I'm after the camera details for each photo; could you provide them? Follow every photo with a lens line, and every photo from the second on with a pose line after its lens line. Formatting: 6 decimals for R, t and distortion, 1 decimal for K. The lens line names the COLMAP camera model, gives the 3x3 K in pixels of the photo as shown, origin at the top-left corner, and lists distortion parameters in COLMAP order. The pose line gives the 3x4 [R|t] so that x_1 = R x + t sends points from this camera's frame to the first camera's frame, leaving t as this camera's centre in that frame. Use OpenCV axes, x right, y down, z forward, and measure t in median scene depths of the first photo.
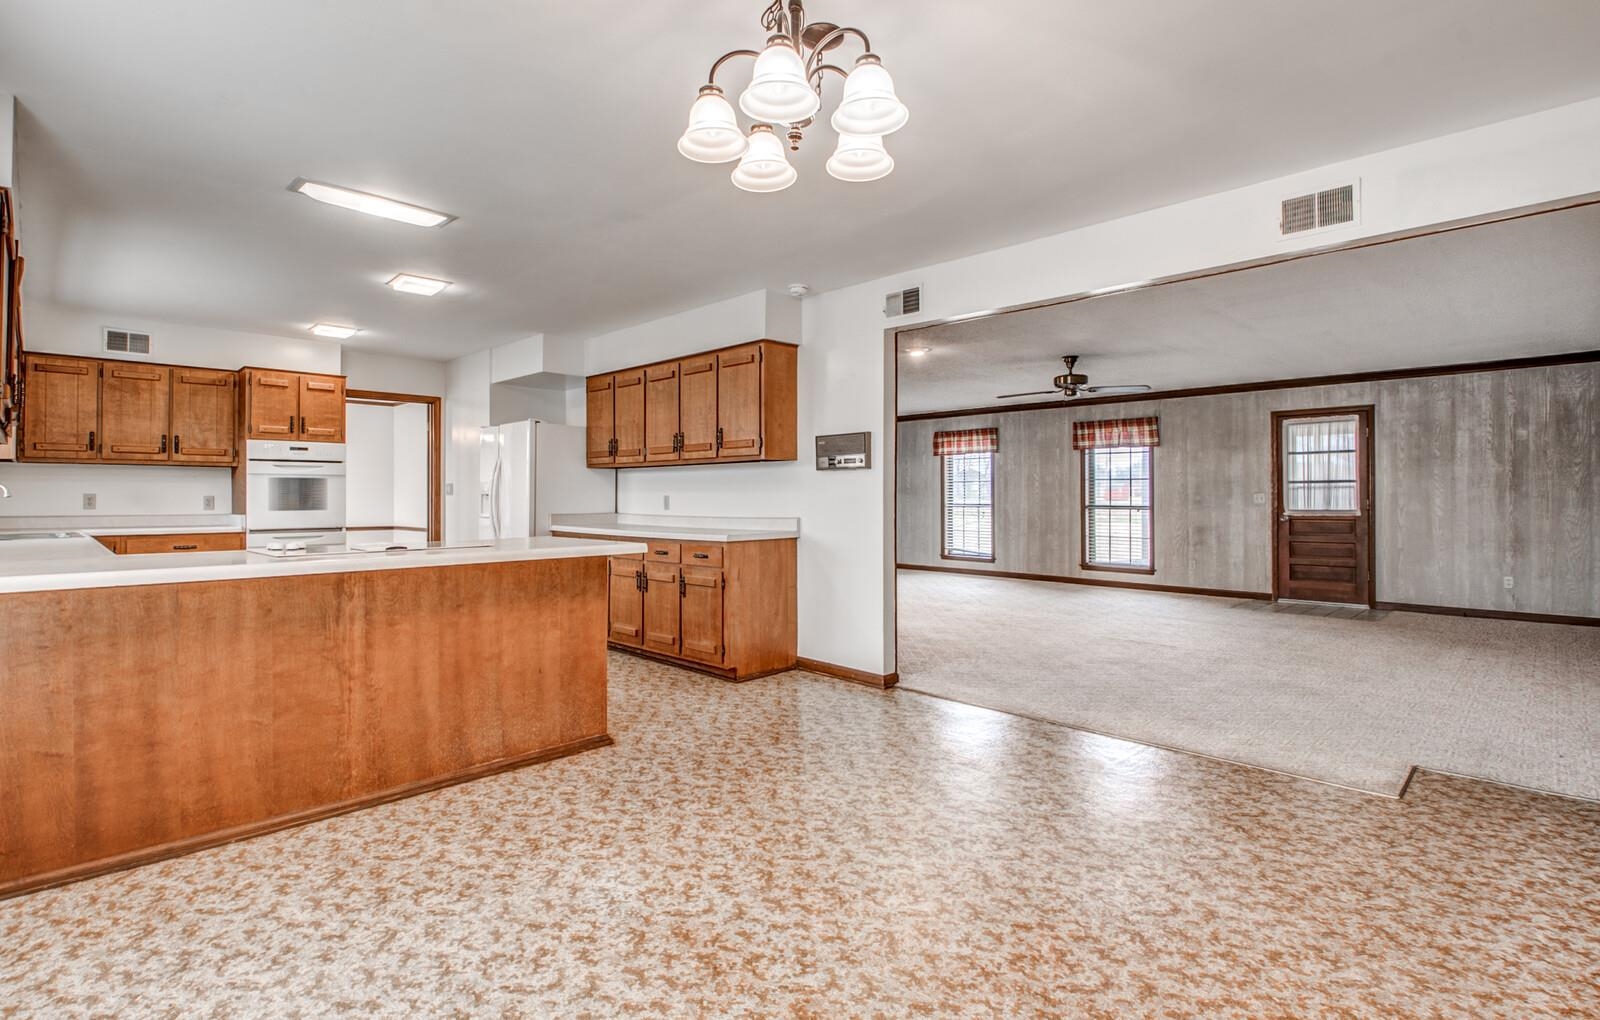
lens RADIAL K [[753.2, 0, 785.1], [0, 753.2, 500.6], [0, 0, 1]] dist [-0.000995, -0.002726]
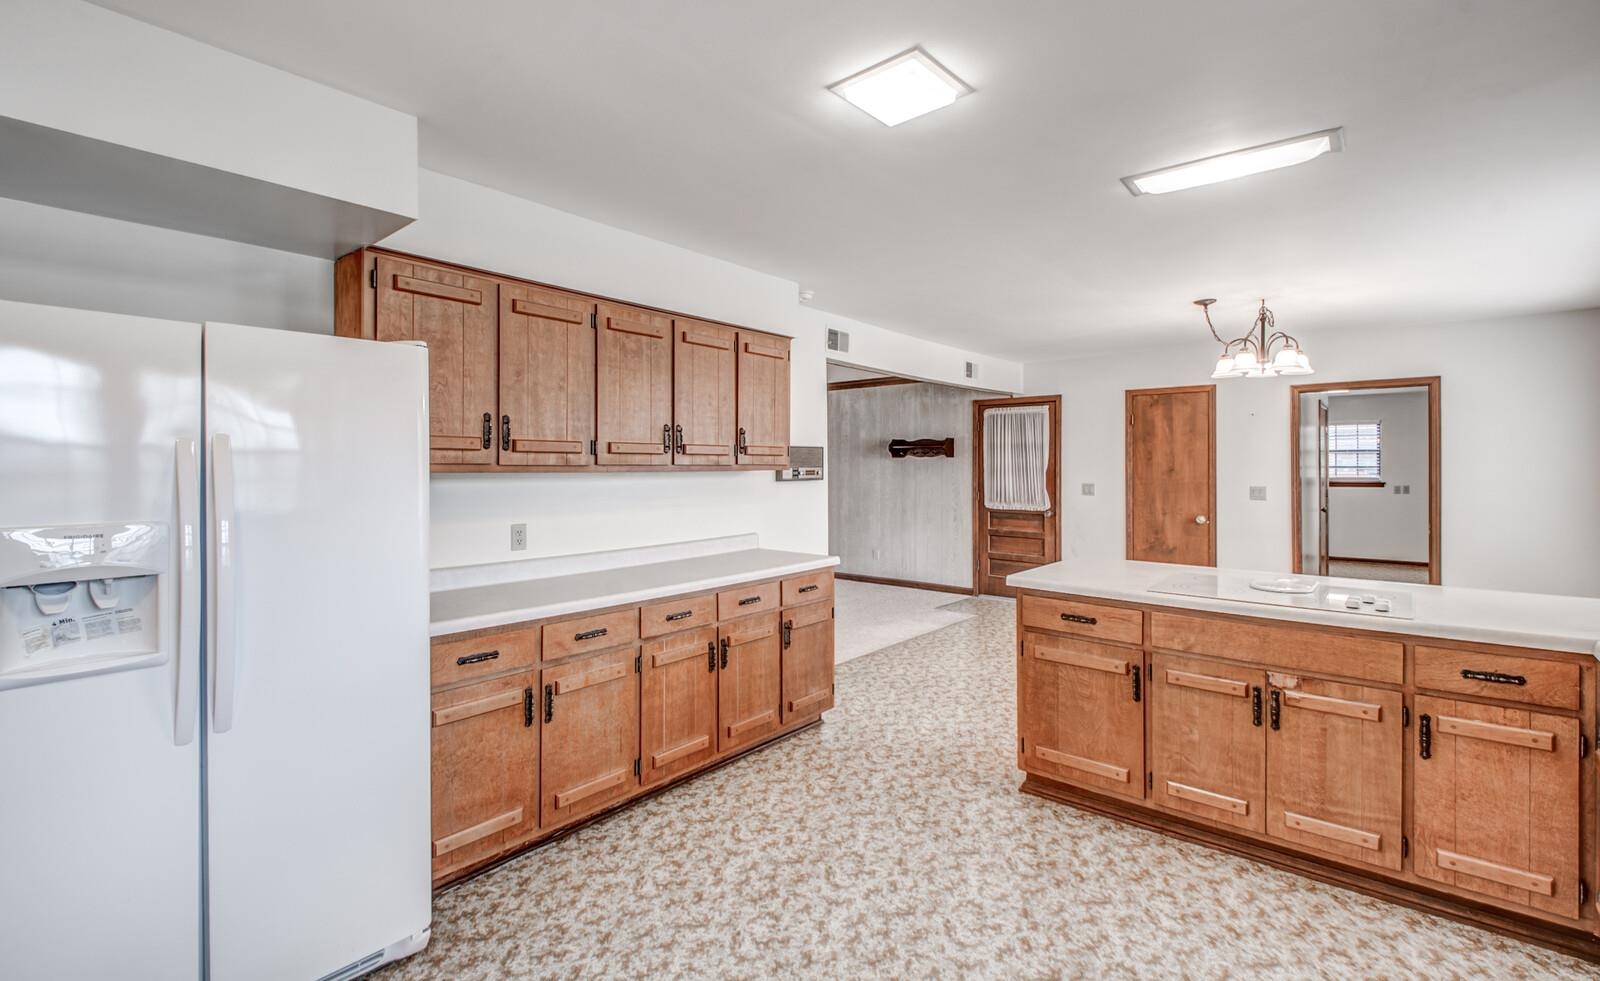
lens RADIAL K [[726.5, 0, 782.9], [0, 726.5, 462.8], [0, 0, 1]] dist [0.003546, -0.001535]
pose [[-0.097134, 0.003169, 0.995266, -0.634137], [0.001061, 0.999995, -0.003080, -0.043820], [-0.995271, 0.000757, -0.097137, 0.776747]]
